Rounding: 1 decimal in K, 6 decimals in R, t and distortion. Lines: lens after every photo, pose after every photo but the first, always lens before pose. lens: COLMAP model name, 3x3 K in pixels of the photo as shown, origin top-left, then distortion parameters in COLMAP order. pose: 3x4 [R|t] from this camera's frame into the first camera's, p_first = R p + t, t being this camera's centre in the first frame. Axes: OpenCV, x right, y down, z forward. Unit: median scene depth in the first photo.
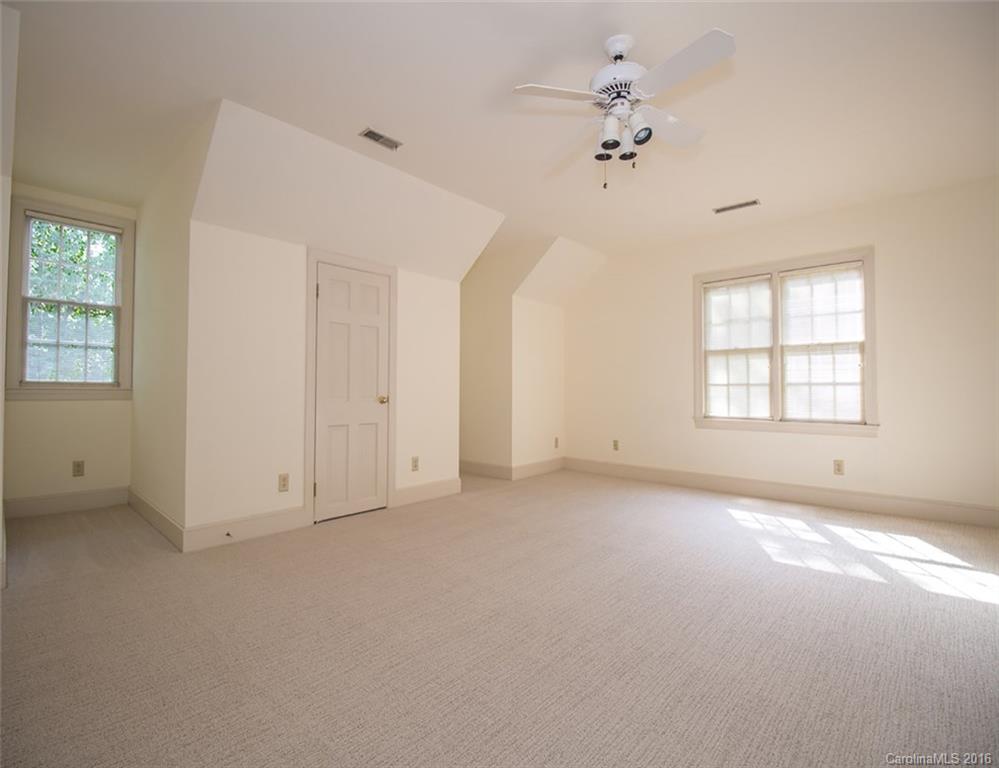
lens RADIAL K [[464.7, 0, 492.7], [0, 464.7, 384.4], [0, 0, 1]] dist [-0.014493, -0.003416]
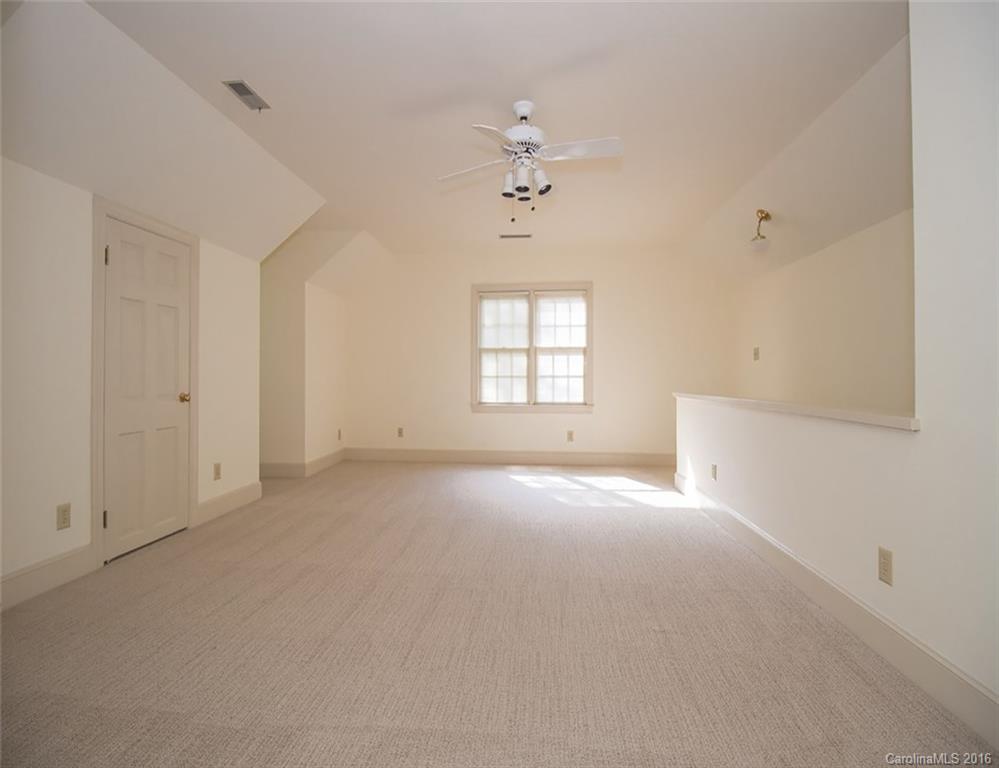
lens RADIAL K [[464.7, 0, 489.0], [0, 464.7, 379.4], [0, 0, 1]] dist [-0.014493, -0.003416]
pose [[0.794949, -0.005770, 0.606649, -0.290388], [-0.004688, 0.999866, 0.015654, -0.012851], [-0.606658, -0.015288, 0.794816, 0.028367]]
